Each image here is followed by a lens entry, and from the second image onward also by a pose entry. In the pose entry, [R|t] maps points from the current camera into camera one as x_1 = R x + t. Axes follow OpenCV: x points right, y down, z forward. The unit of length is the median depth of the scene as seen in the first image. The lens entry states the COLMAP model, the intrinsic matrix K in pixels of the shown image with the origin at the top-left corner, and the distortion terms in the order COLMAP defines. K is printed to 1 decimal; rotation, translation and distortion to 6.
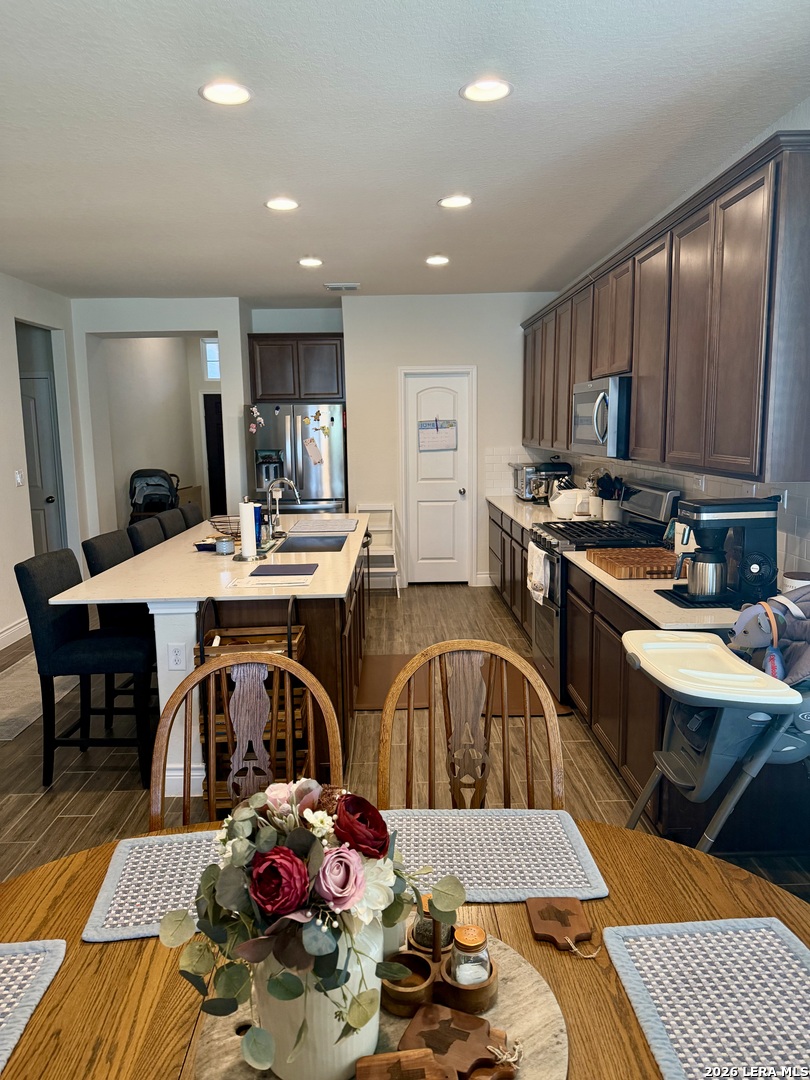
lens RADIAL K [[754.4, 0, 405.0], [0, 754.4, 540.0], [0, 0, 1]] dist [-0.003155, -0.001834]
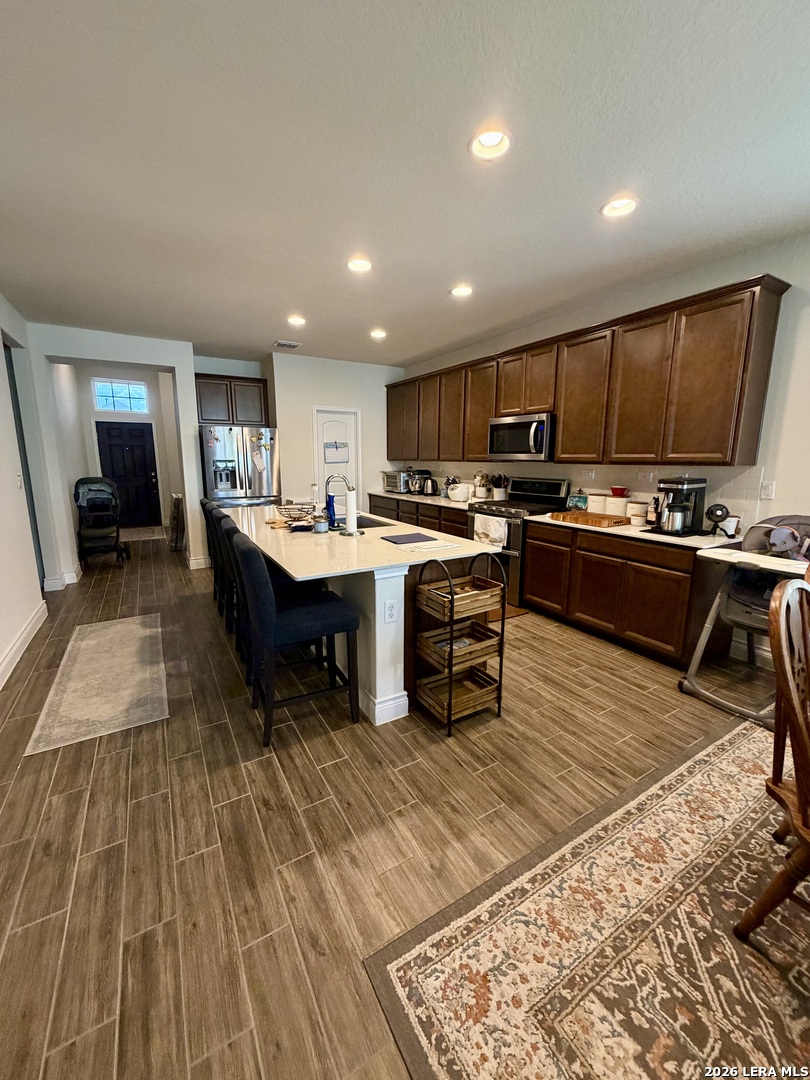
lens RADIAL K [[431.8, 0, 405.0], [0, 431.8, 540.0], [0, 0, 1]] dist [-0.031124, -0.000015]
pose [[0.871617, -0.073405, 0.484660, -0.283424], [0.055515, 0.997145, 0.051186, 0.001102], [-0.487033, -0.017708, 0.873204, 0.172215]]
